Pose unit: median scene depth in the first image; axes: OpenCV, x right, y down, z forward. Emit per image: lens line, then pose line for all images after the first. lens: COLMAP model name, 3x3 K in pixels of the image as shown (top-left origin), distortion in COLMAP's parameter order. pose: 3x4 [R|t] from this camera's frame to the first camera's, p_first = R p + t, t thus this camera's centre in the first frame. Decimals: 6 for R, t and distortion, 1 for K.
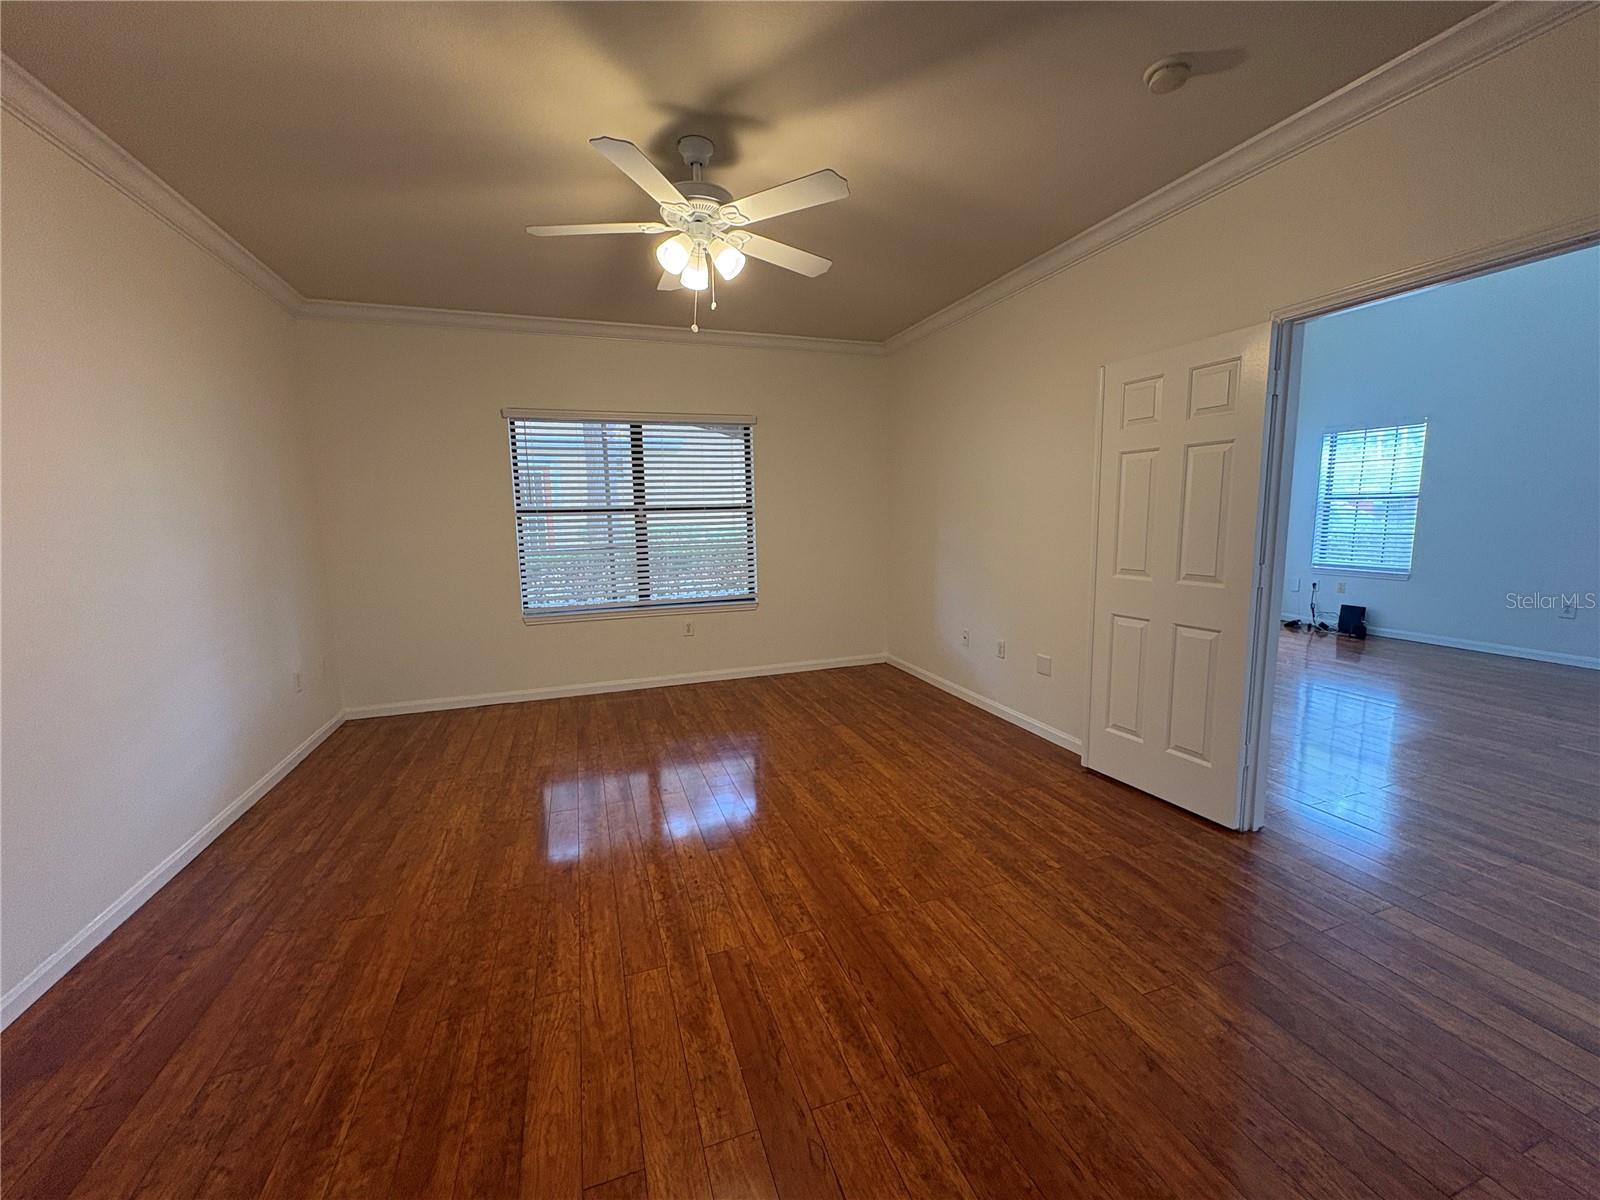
lens RADIAL K [[639.5, 0, 801.9], [0, 639.5, 599.6], [0, 0, 1]] dist [0.000301, 0.000388]
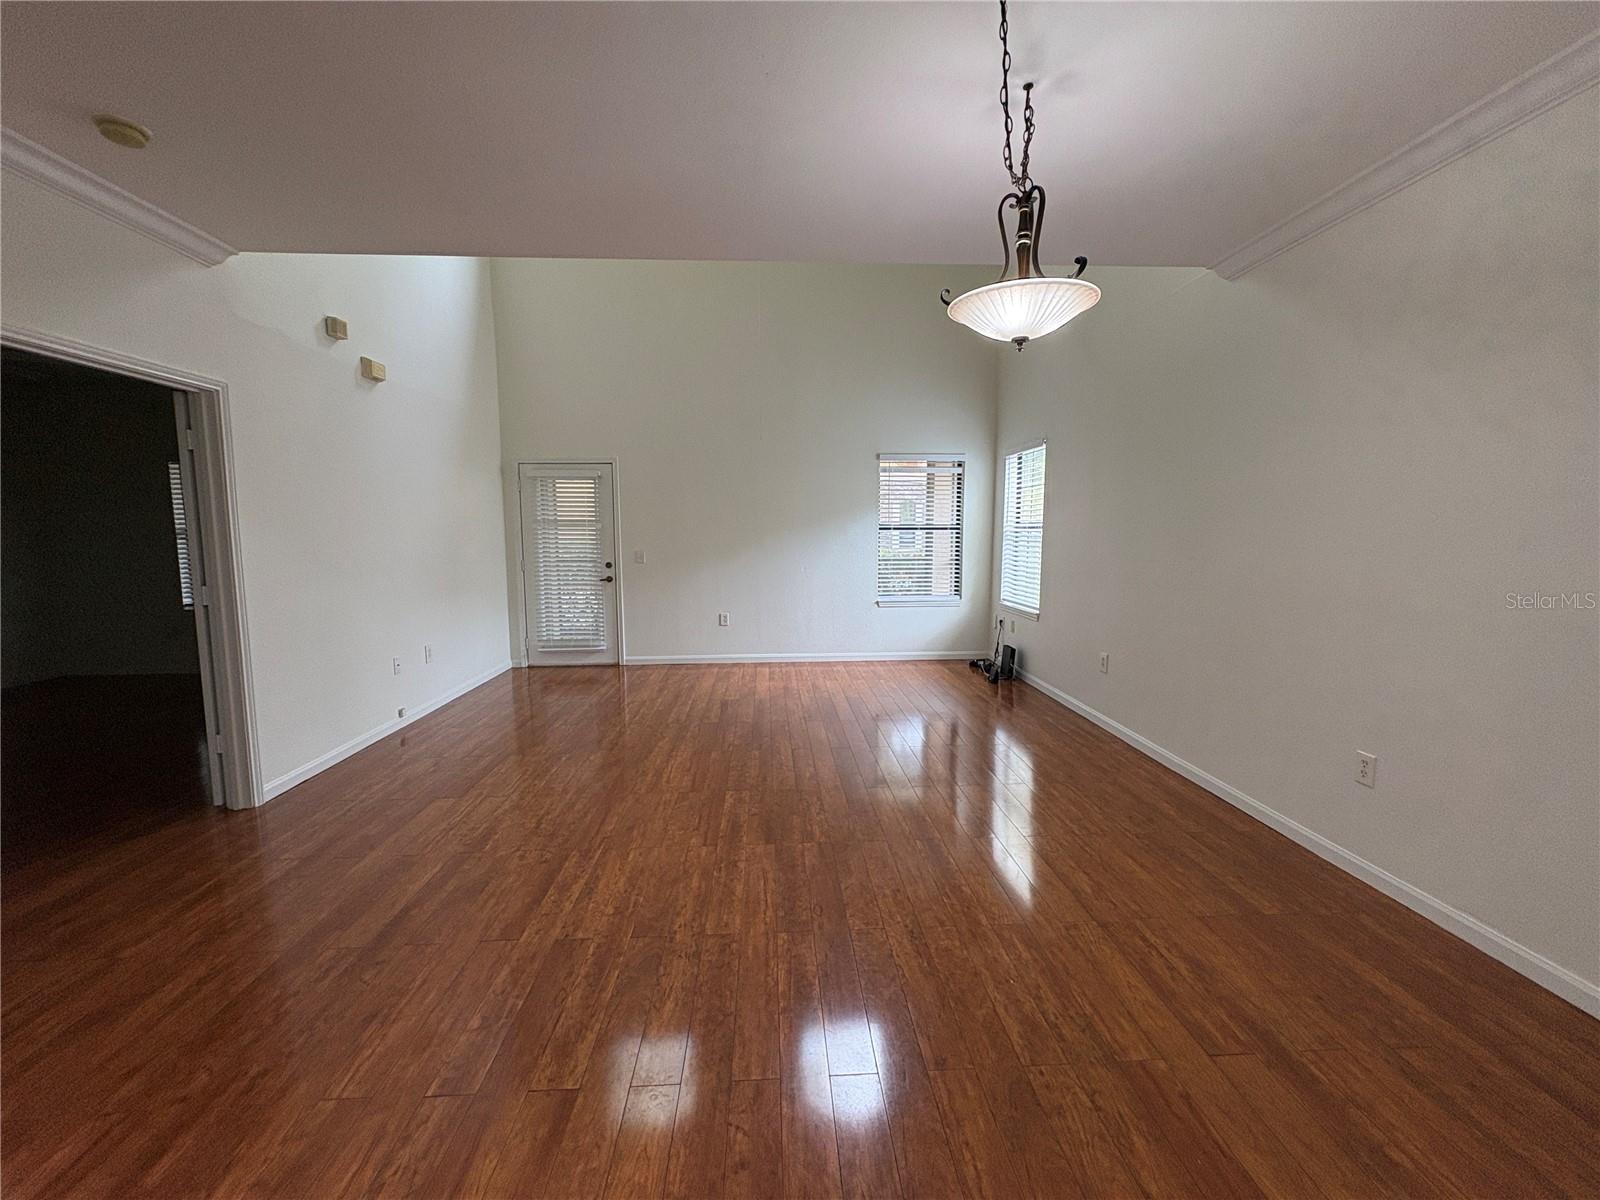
lens RADIAL K [[636.6, 0, 800.0], [0, 636.6, 600.0], [0, 0, 1]] dist [0.000625, 0.000133]
pose [[0.958181, 0.041410, -0.283149, 1.522689], [-0.048961, 0.998608, -0.019639, -0.043871], [0.281942, 0.032681, 0.958875, 0.105503]]
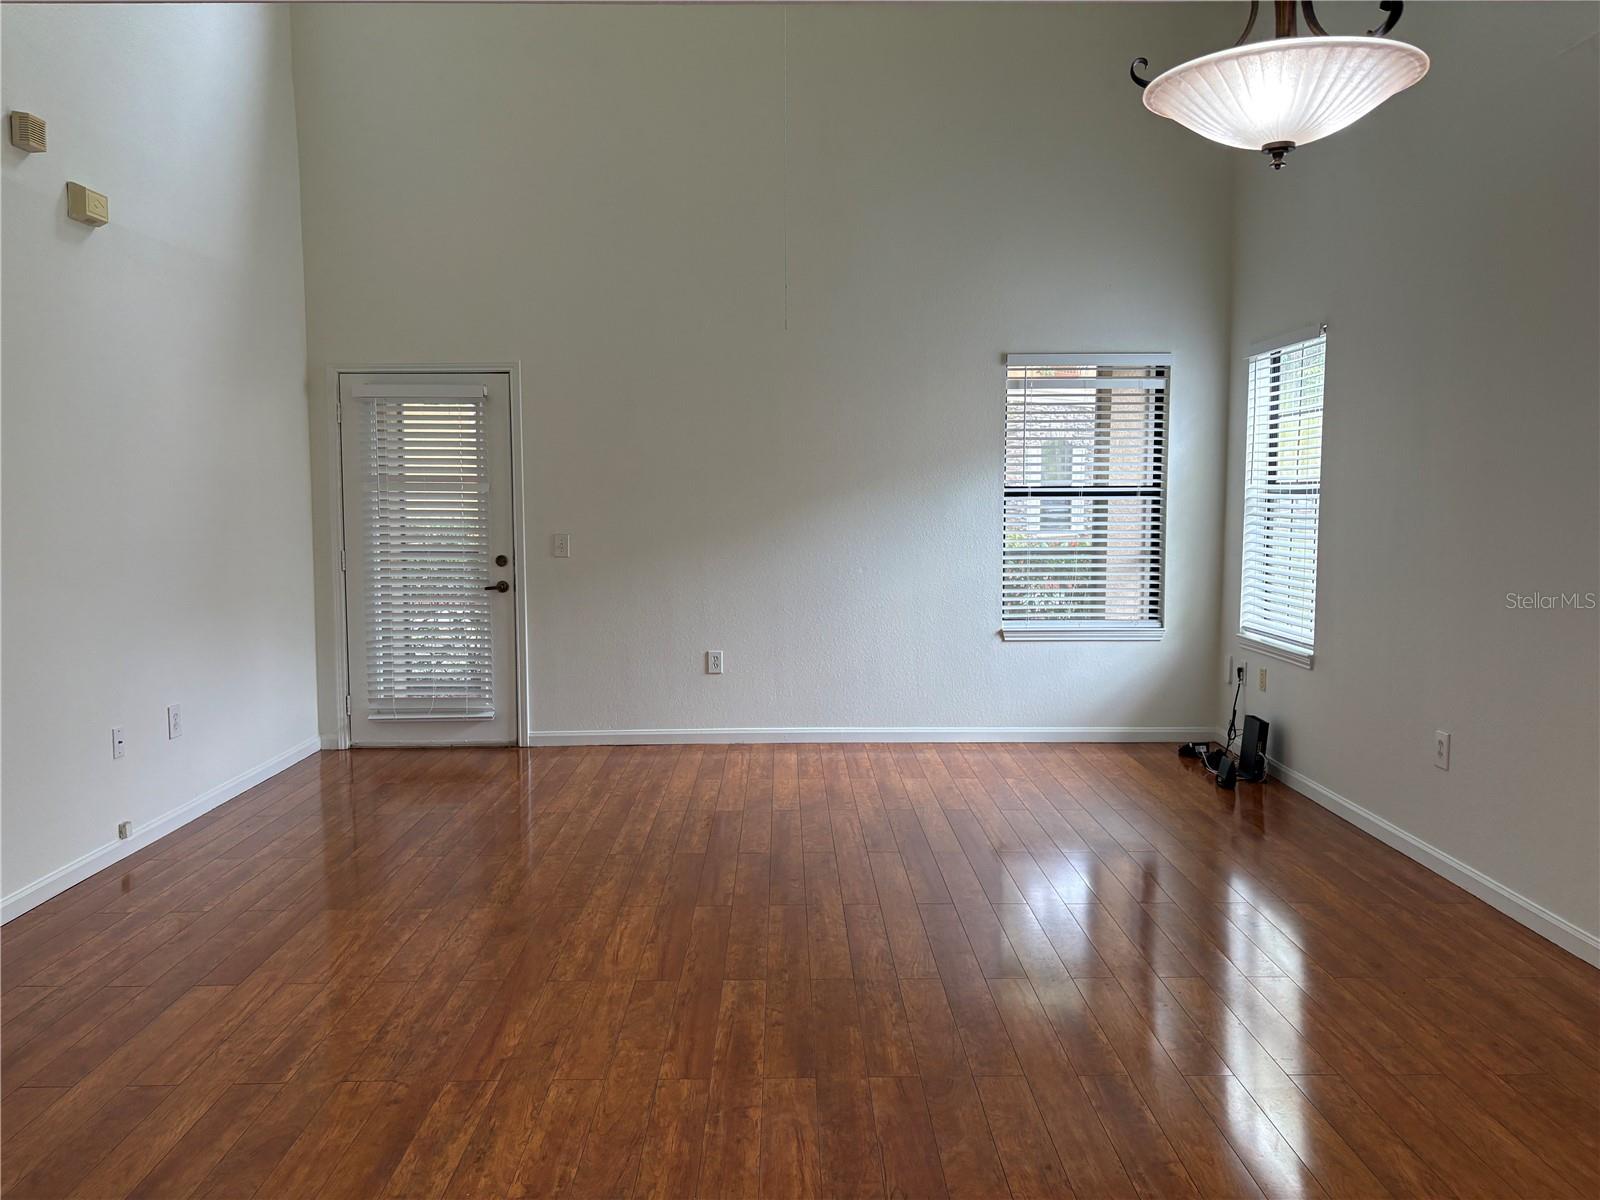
lens RADIAL K [[1211.8, 0, 799.7], [0, 1211.8, 605.4], [0, 0, 1]] dist [0.019704, -0.004306]
pose [[0.945662, 0.040465, -0.322624, 1.520700], [-0.055347, 0.997778, -0.037084, -0.039672], [0.320407, 0.052925, 0.945800, 0.076200]]
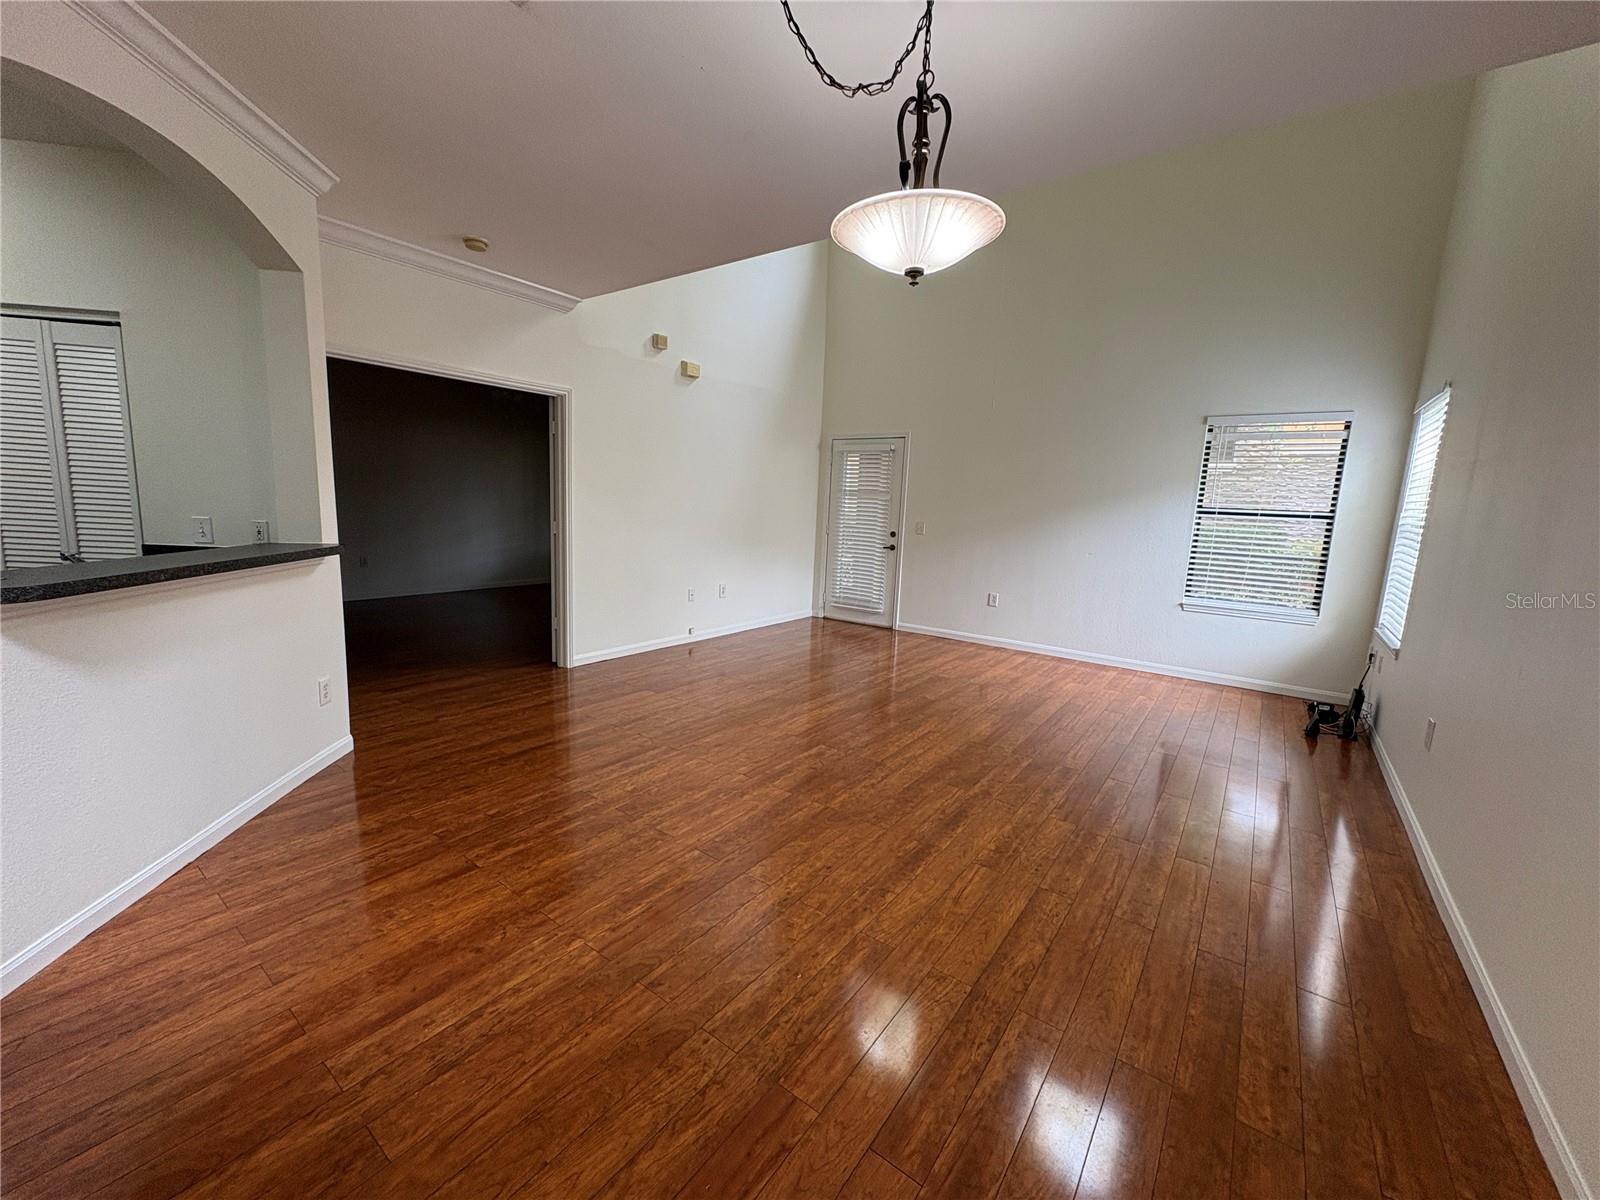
lens RADIAL K [[635.4, 0, 800.0], [0, 635.4, 600.0], [0, 0, 1]] dist [-0.002606, -0.000279]
pose [[0.554255, 0.165116, -0.815805, 1.920965], [-0.162403, 0.982742, 0.088568, -0.080470], [0.816349, 0.083399, 0.571505, 0.371658]]
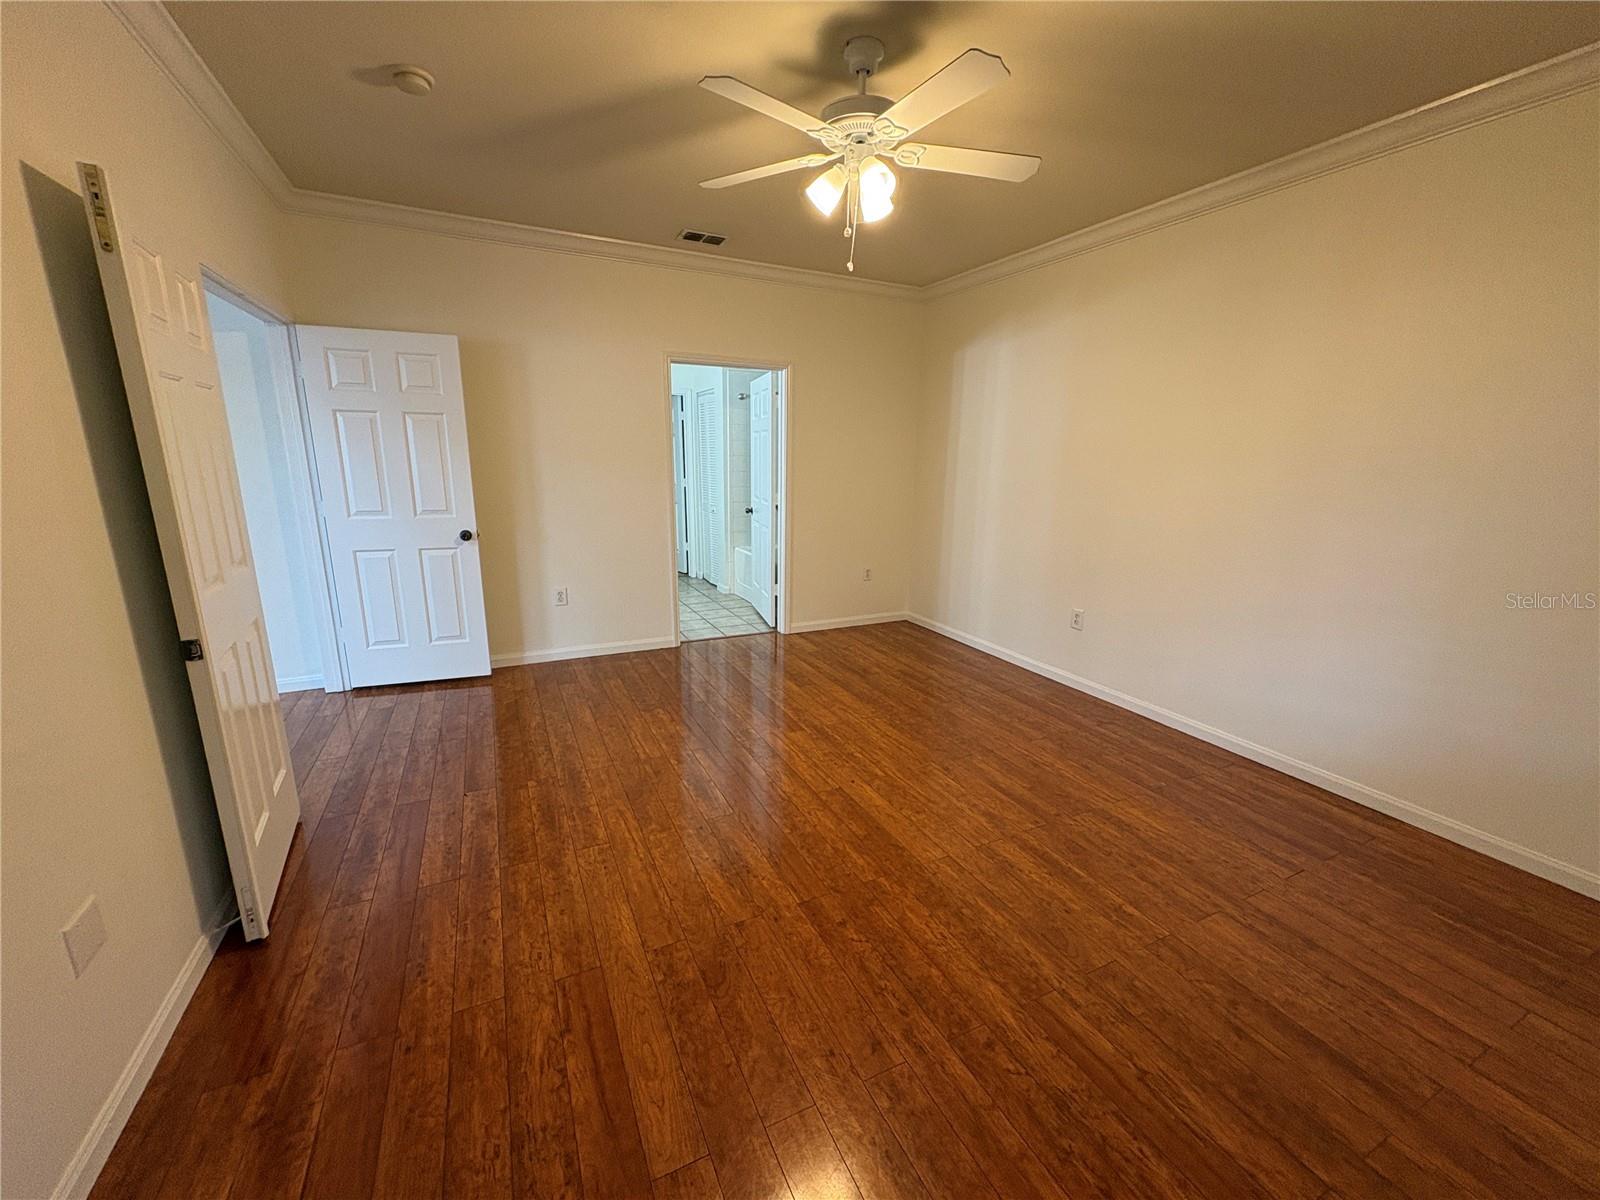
lens RADIAL K [[639.5, 0, 801.9], [0, 639.5, 599.6], [0, 0, 1]] dist [0.000301, 0.000388]
pose [[-0.993430, 0.026383, -0.111362, 0.022954], [-0.015125, 0.934265, 0.356258, -0.211691], [0.113441, 0.355602, -0.927728, 1.372531]]
